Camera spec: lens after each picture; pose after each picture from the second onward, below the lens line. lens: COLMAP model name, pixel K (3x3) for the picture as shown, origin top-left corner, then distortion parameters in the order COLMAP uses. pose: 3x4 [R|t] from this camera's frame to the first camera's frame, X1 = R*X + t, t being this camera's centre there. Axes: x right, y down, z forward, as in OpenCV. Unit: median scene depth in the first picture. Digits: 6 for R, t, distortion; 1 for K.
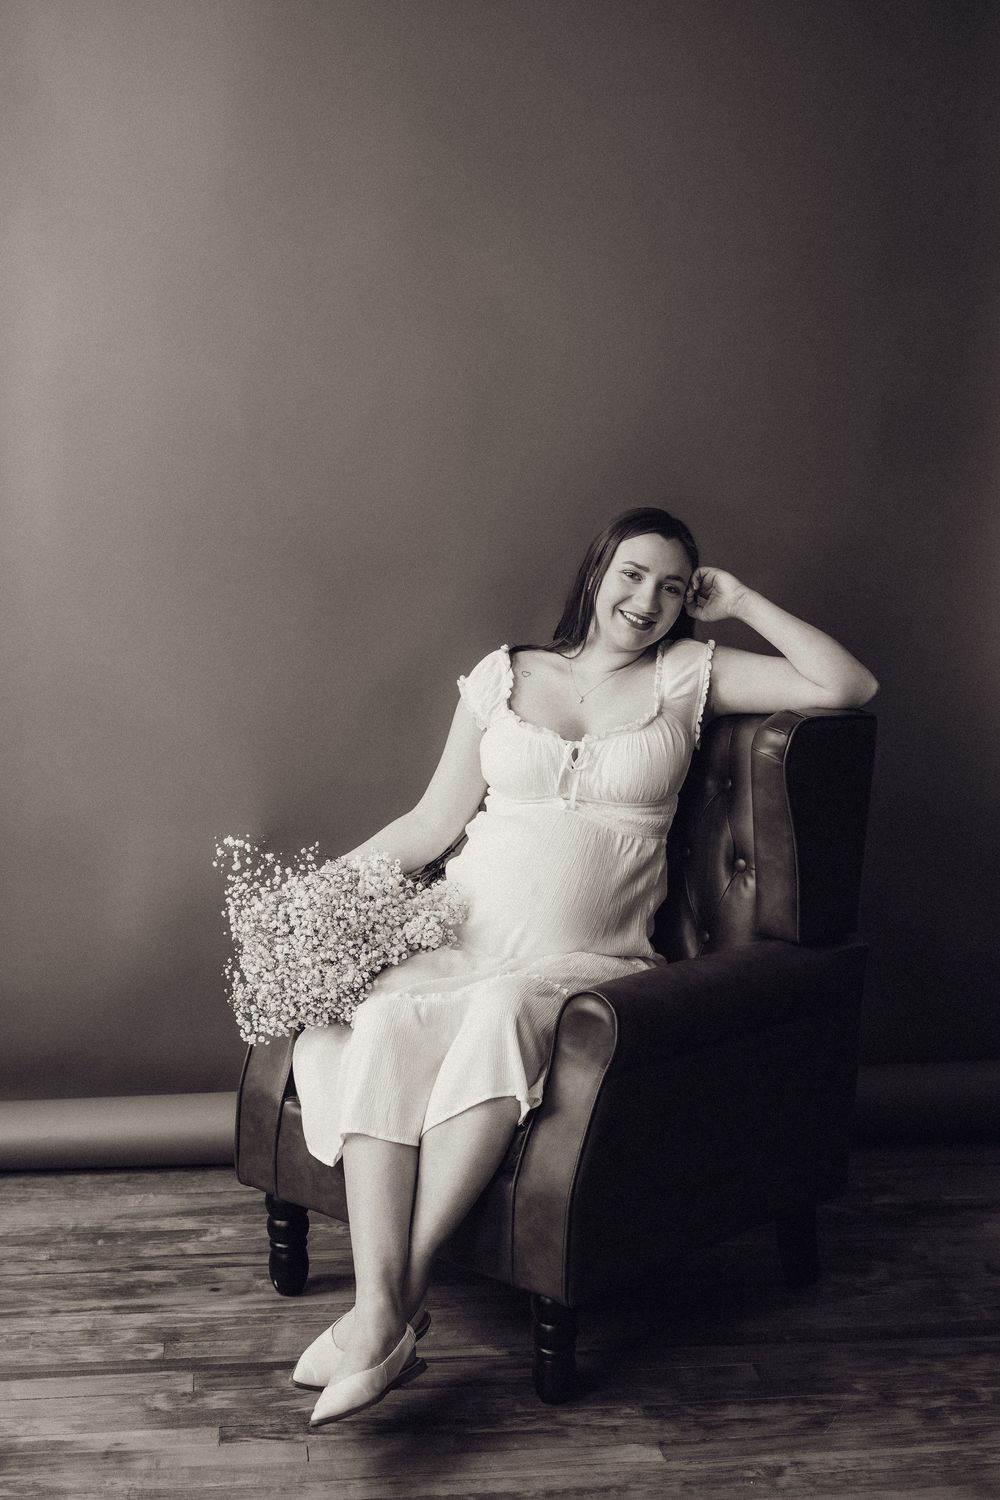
lens RADIAL K [[2266.8, 0, 546.7], [0, 2266.8, 804.8], [0, 0, 1]] dist [0.050863, 0.000000]
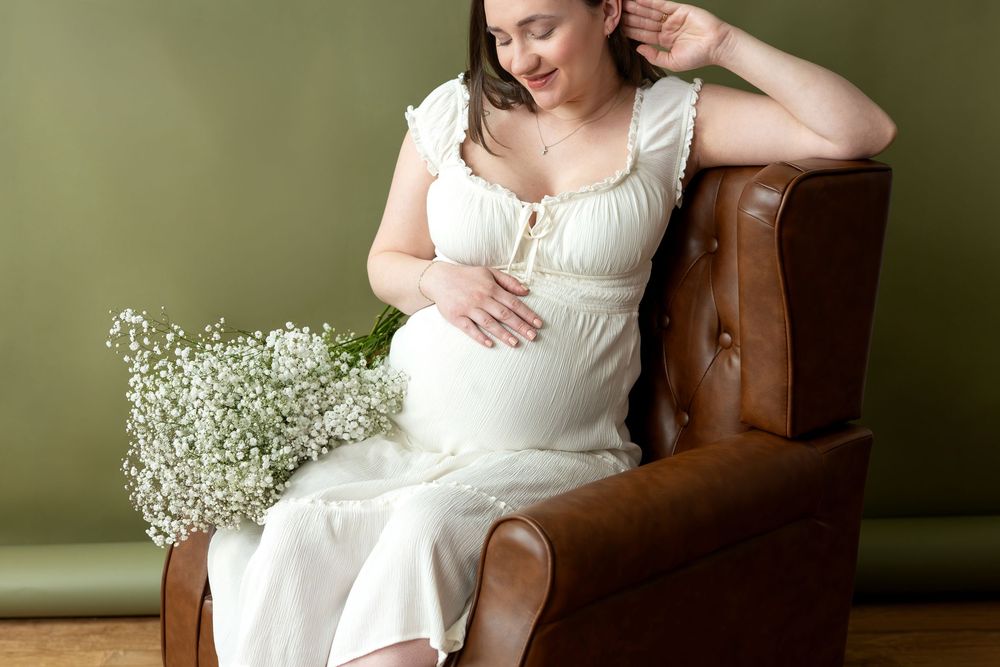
lens RADIAL K [[1511.2, 0, 493.1], [0, 1511.2, 369.7], [0, 0, 1]] dist [0.050863, 0.000000]
pose [[0.994412, 0.015796, -0.104385, 0.060350], [-0.003688, 0.993337, 0.115185, -0.030395], [0.105509, -0.114157, 0.987844, 0.434871]]
